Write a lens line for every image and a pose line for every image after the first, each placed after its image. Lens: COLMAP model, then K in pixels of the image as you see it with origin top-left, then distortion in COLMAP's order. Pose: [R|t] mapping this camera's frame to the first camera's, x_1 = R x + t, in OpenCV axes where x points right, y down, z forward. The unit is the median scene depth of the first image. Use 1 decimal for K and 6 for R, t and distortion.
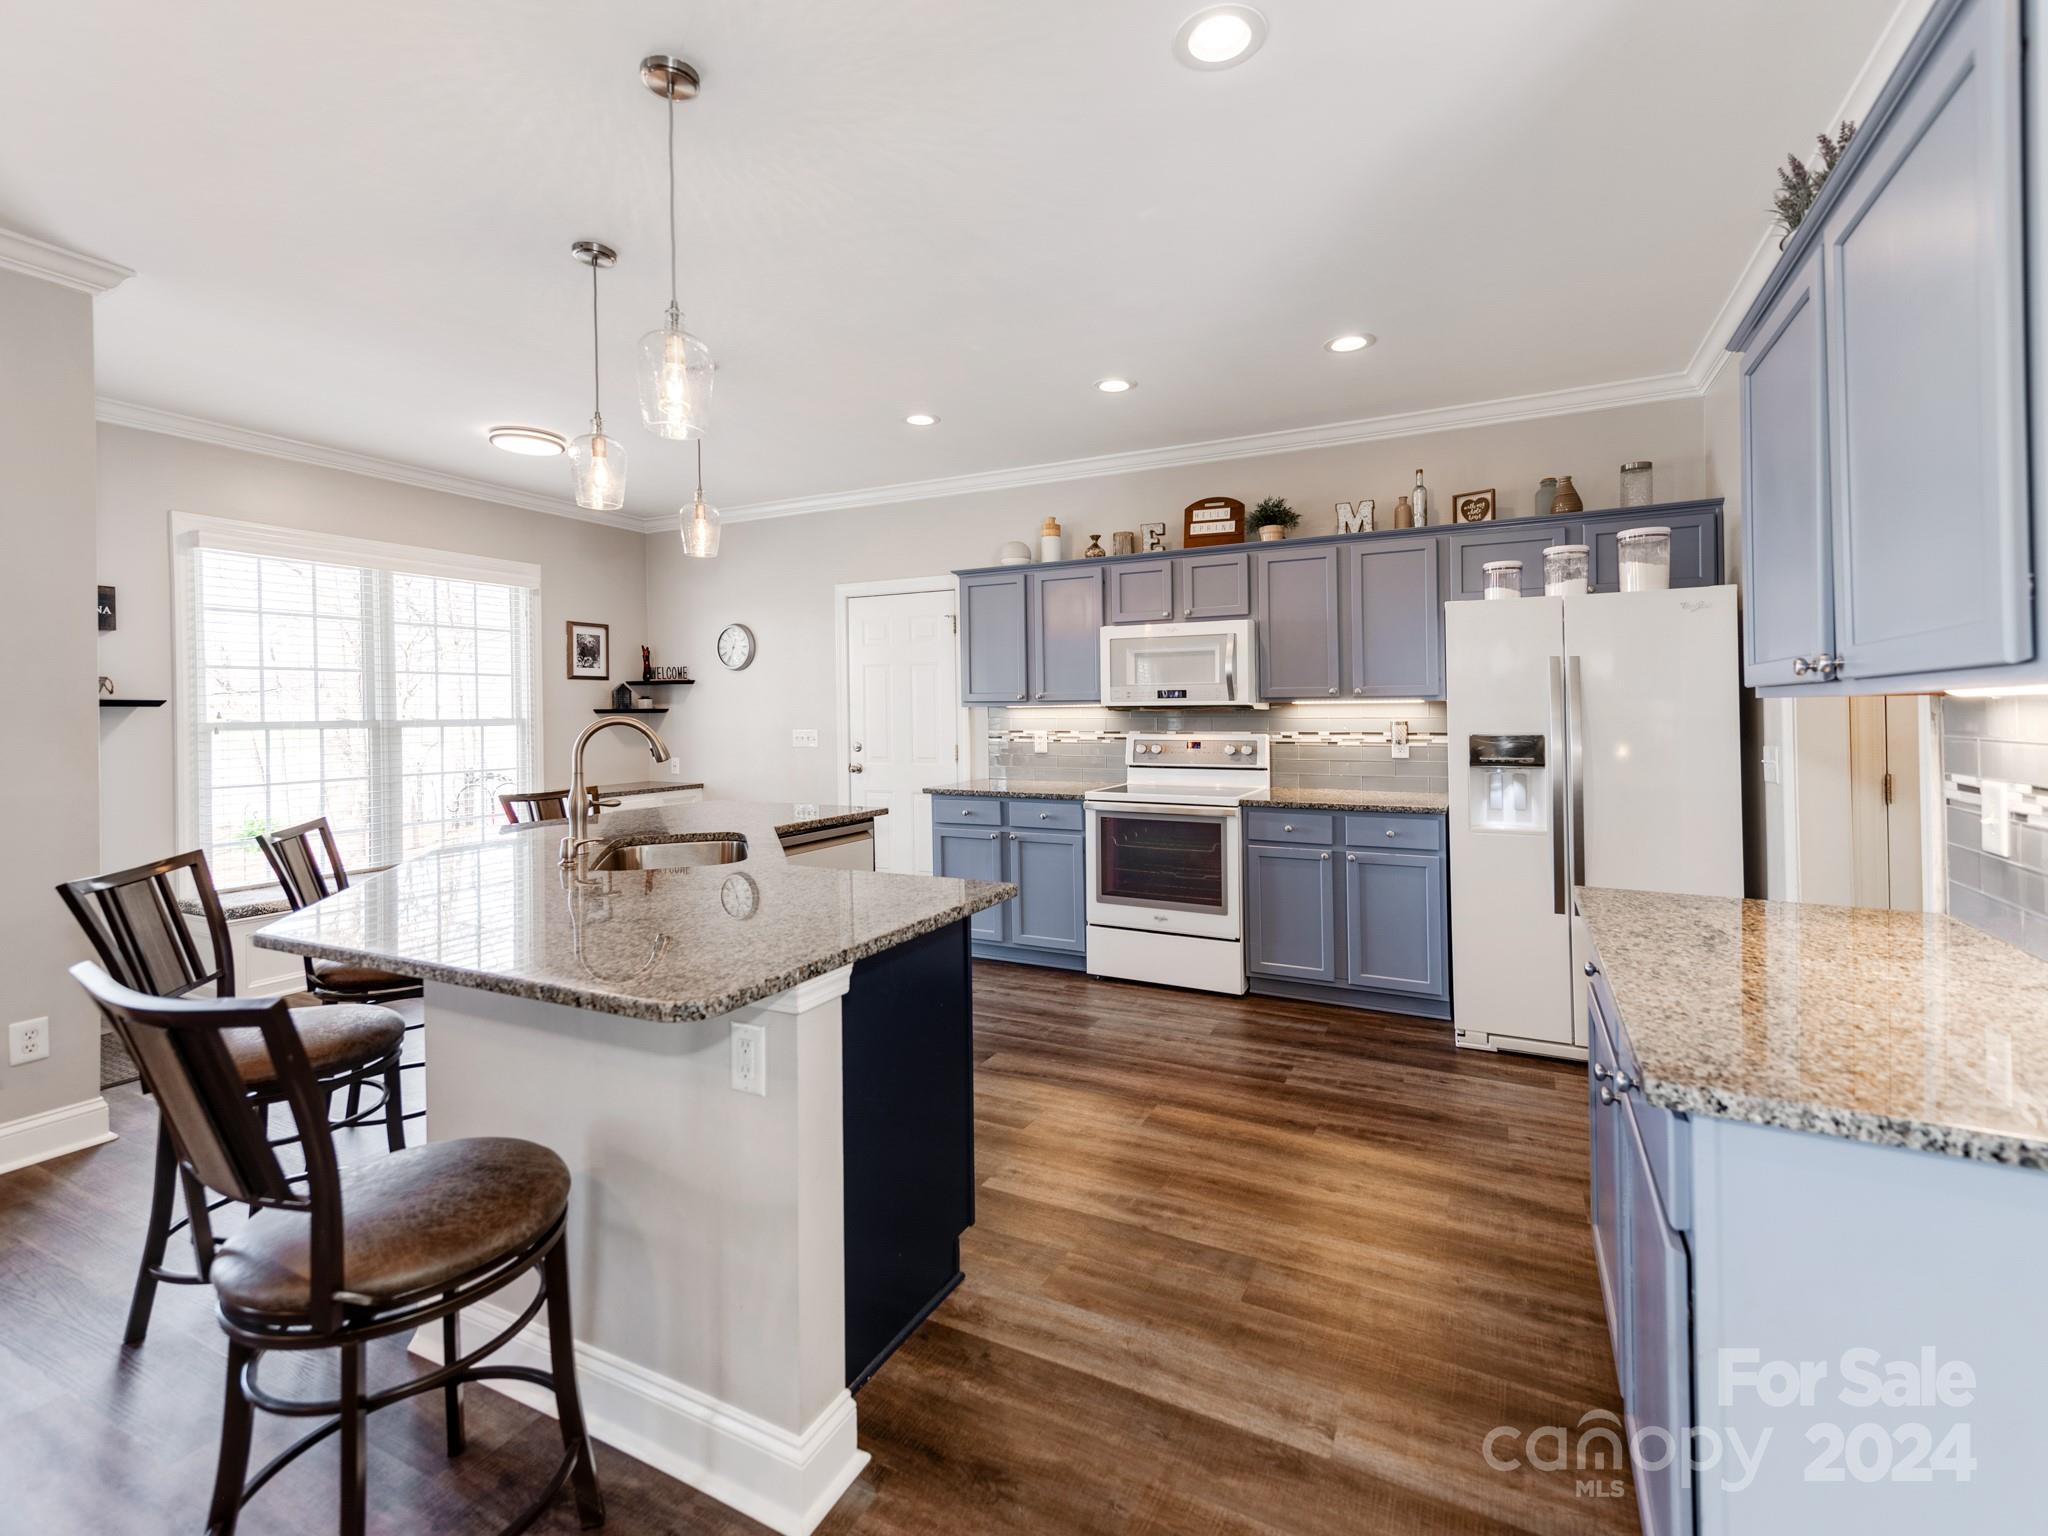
lens RADIAL K [[914.4, 0, 1027.5], [0, 914.4, 720.1], [0, 0, 1]] dist [0.001177, -0.000113]
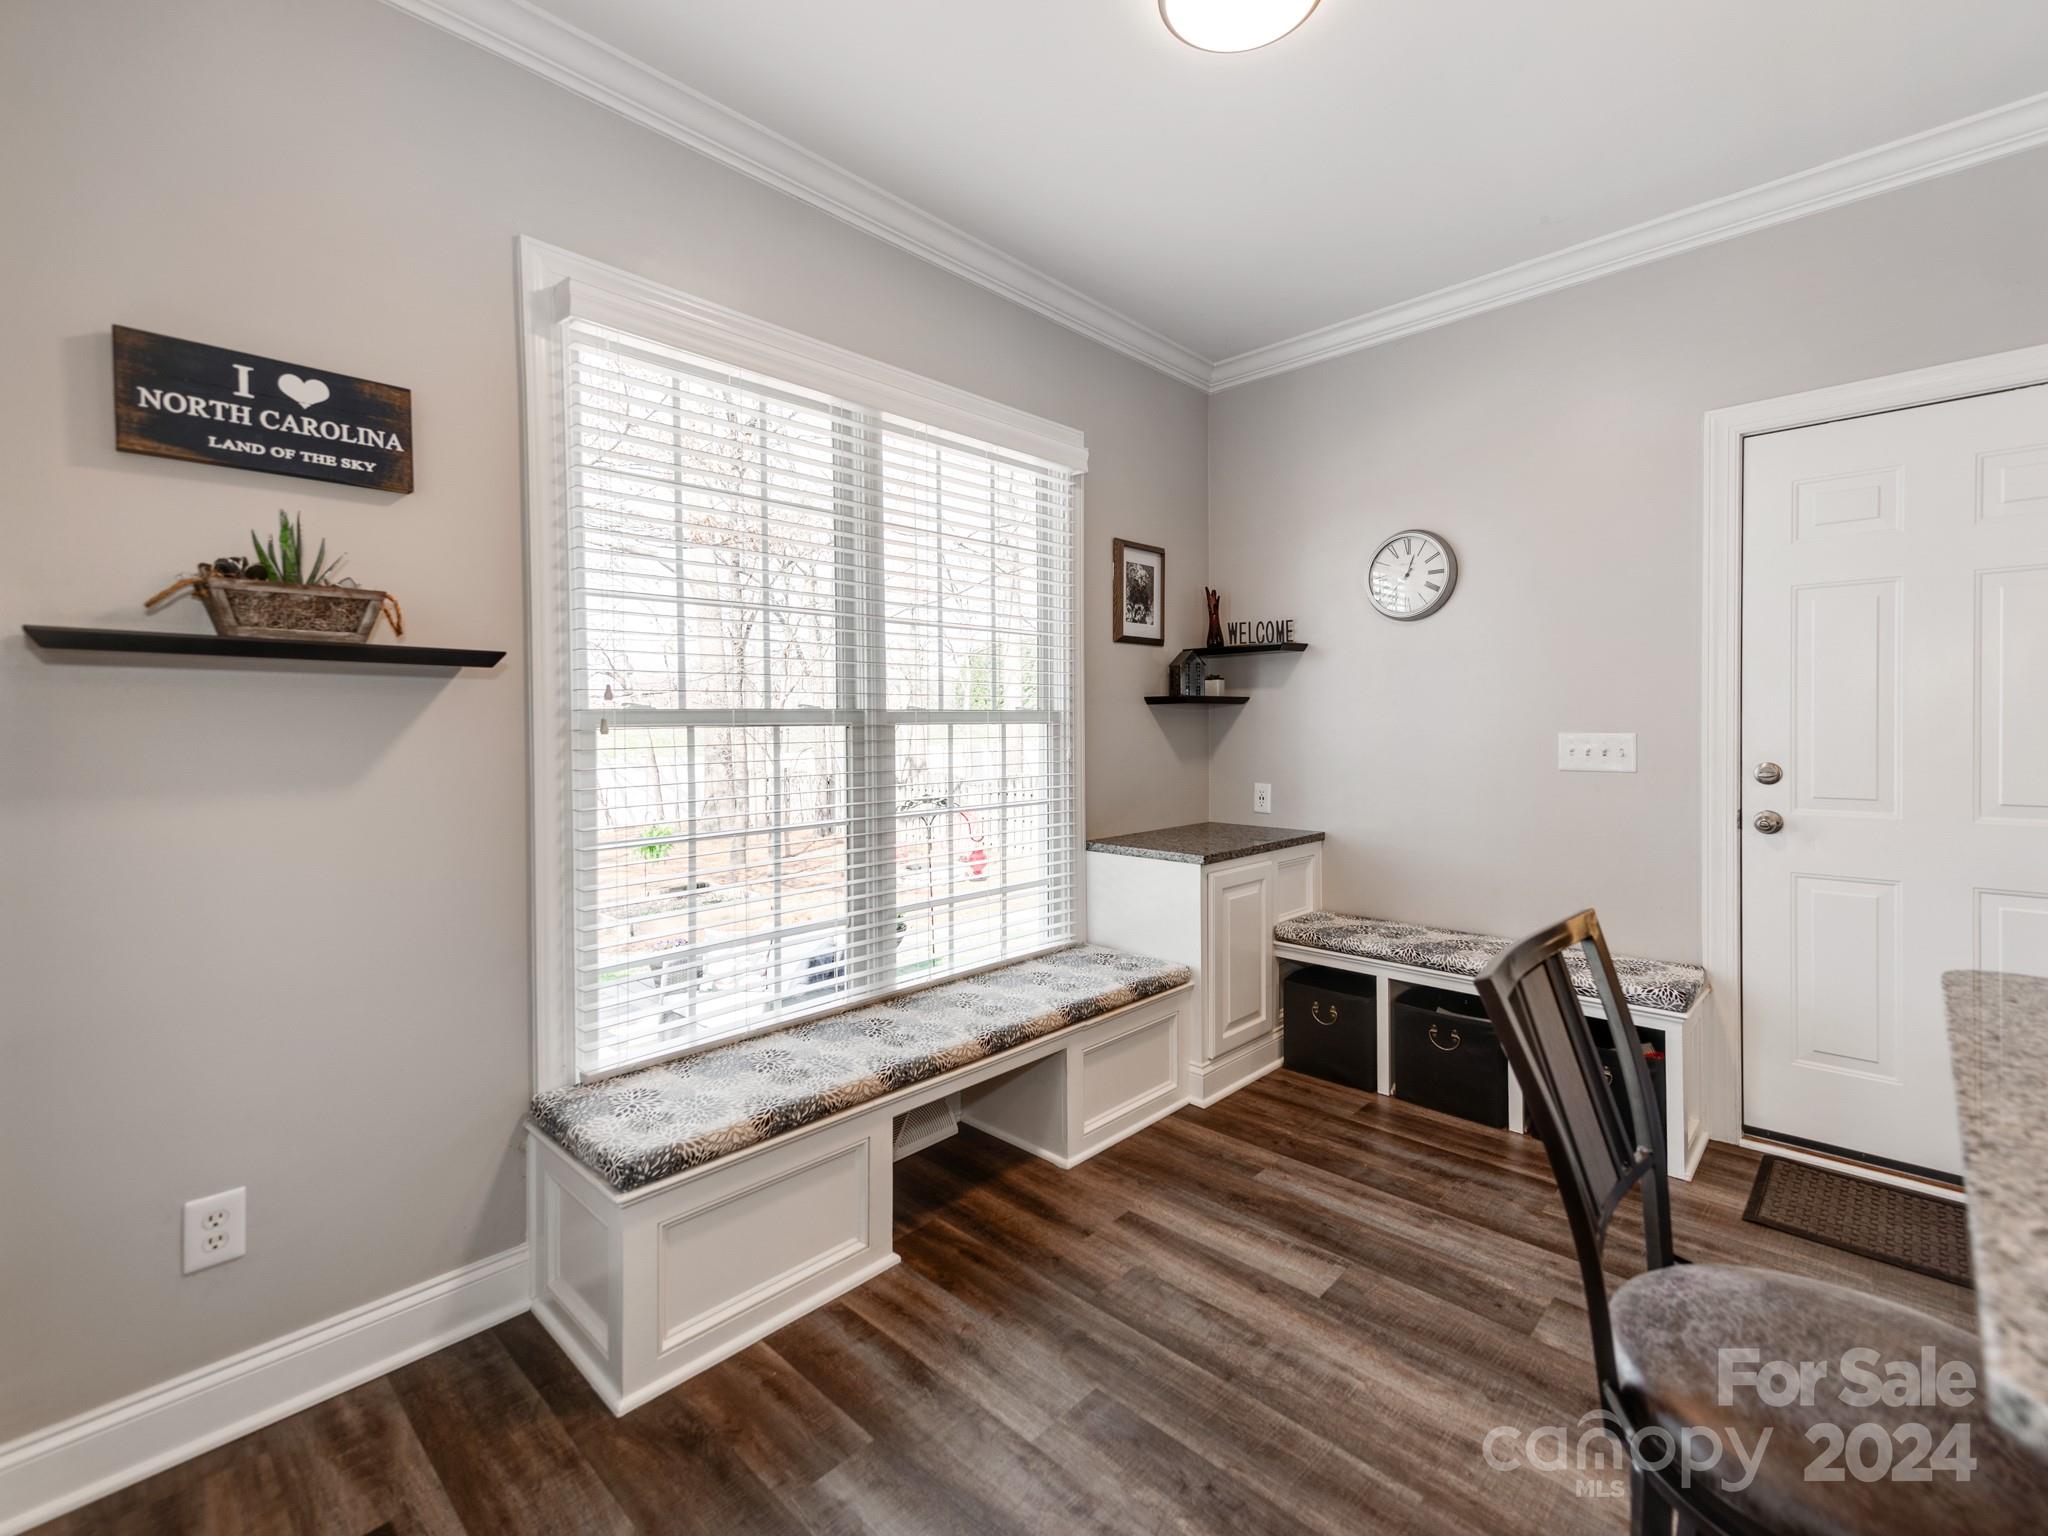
lens RADIAL K [[915.8, 0, 1009.3], [0, 915.8, 738.4], [0, 0, 1]] dist [0.016337, -0.000119]
pose [[0.953574, 0.010001, -0.300992, -0.410170], [-0.006081, 0.999884, 0.013958, 0.007539], [0.301097, -0.011480, 0.953525, 0.460042]]
